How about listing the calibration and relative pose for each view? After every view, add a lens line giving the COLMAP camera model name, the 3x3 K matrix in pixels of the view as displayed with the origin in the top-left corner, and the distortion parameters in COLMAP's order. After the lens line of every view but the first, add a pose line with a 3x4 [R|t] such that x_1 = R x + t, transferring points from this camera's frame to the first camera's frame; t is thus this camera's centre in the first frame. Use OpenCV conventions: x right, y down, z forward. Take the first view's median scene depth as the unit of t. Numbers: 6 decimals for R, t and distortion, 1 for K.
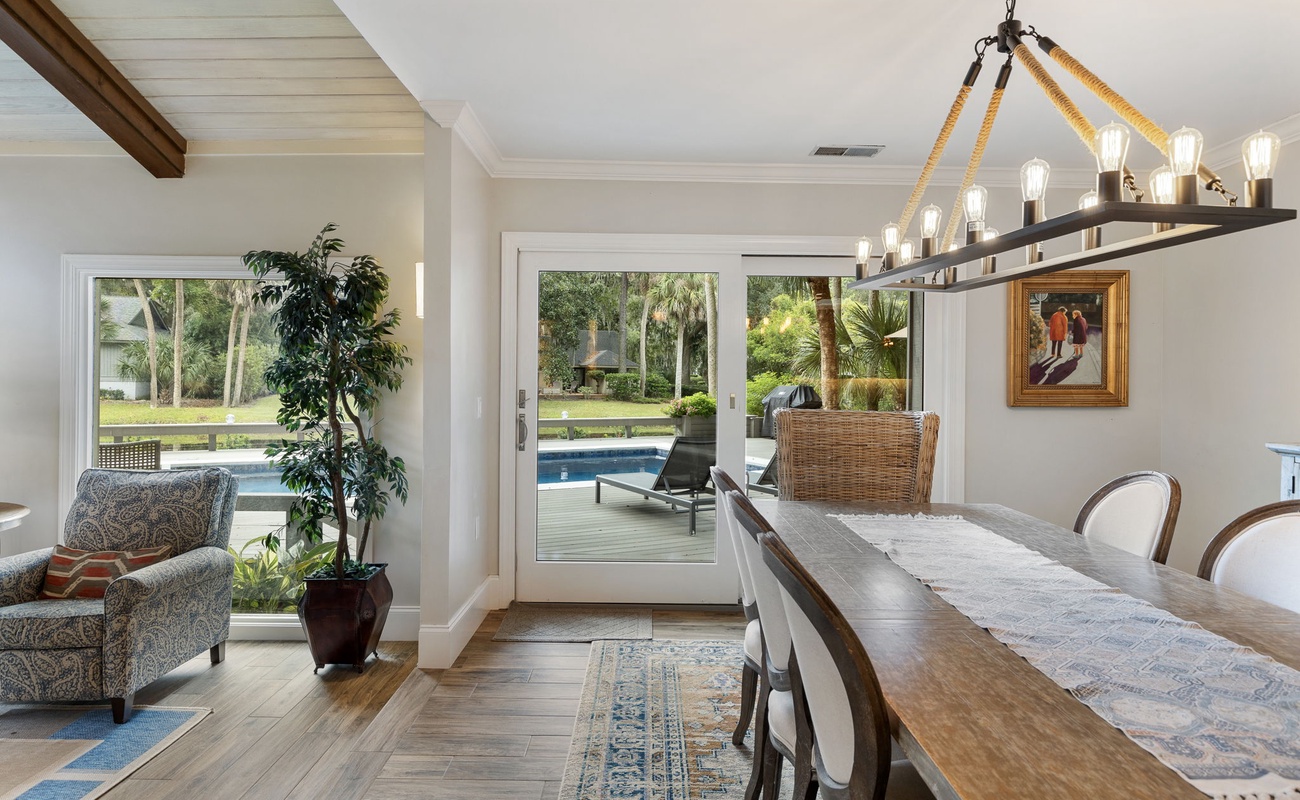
lens RADIAL K [[760.6, 0, 659.9], [0, 760.6, 380.0], [0, 0, 1]] dist [0.001260, -0.005559]
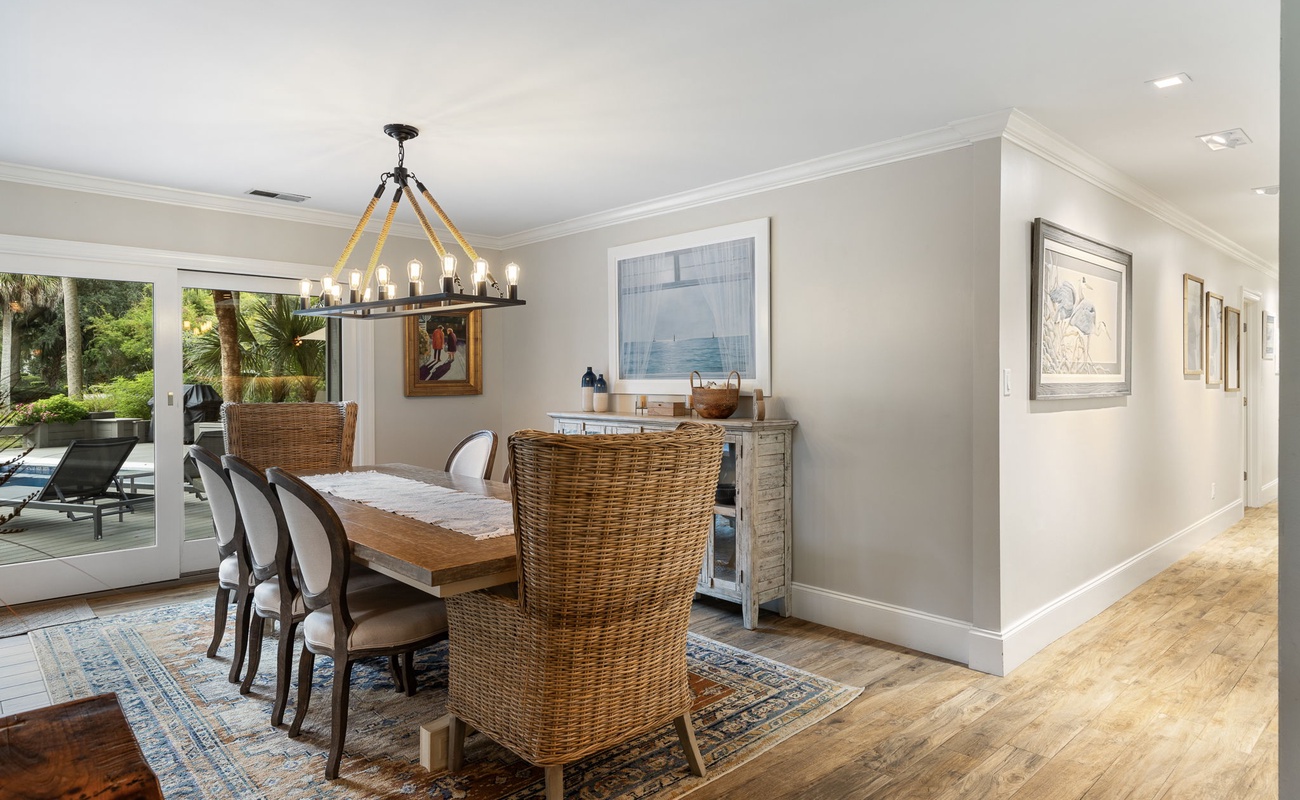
lens RADIAL K [[760.6, 0, 652.1], [0, 760.6, 386.9], [0, 0, 1]] dist [0.001260, -0.005559]
pose [[0.738094, -0.019537, 0.674415, -0.173094], [0.010150, 0.999789, 0.017854, -0.003490], [-0.674621, -0.006333, 0.738137, -0.391402]]
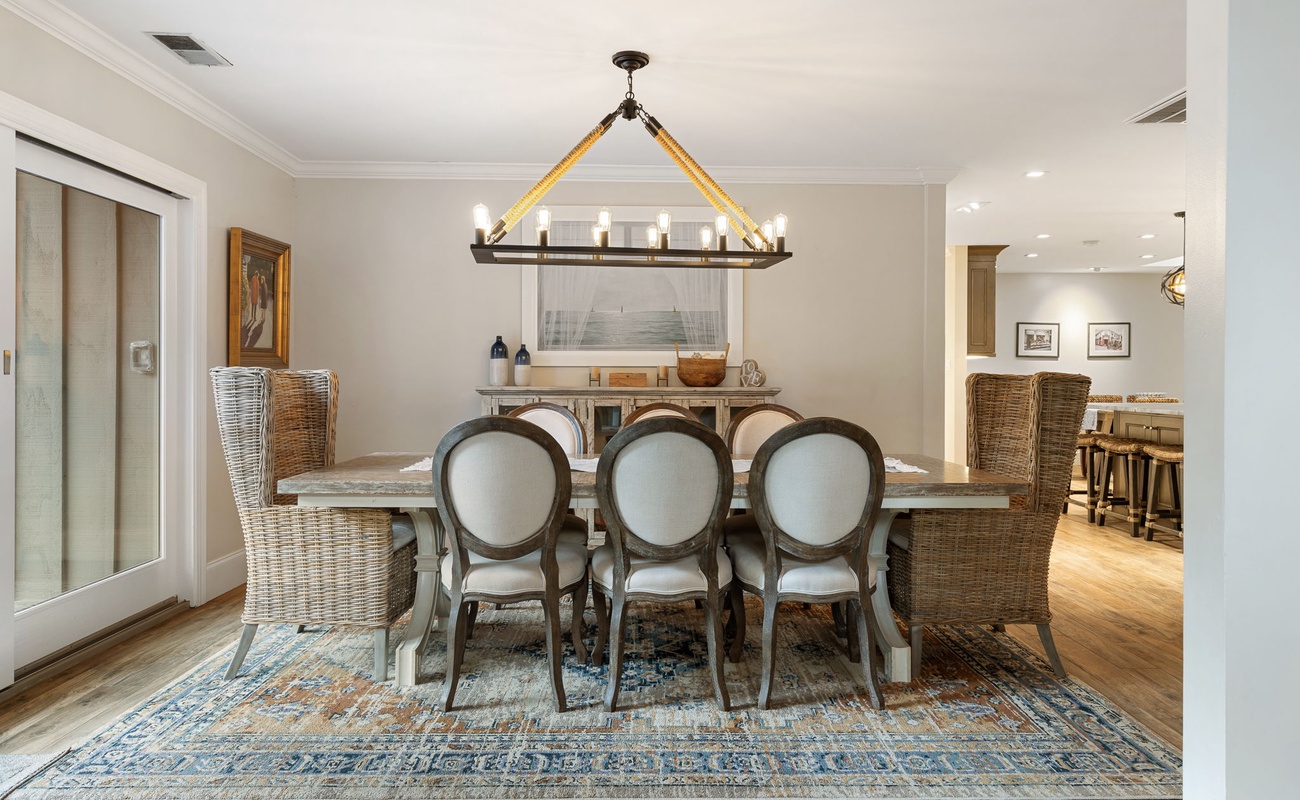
lens RADIAL K [[890.1, 0, 618.5], [0, 890.1, 379.3], [0, 0, 1]] dist [0.000335, 0.000952]
pose [[-0.011972, -0.012553, 0.999850, -0.819631], [-0.002602, 0.999918, 0.012523, 0.039390], [-0.999925, -0.002452, -0.012004, 0.648402]]
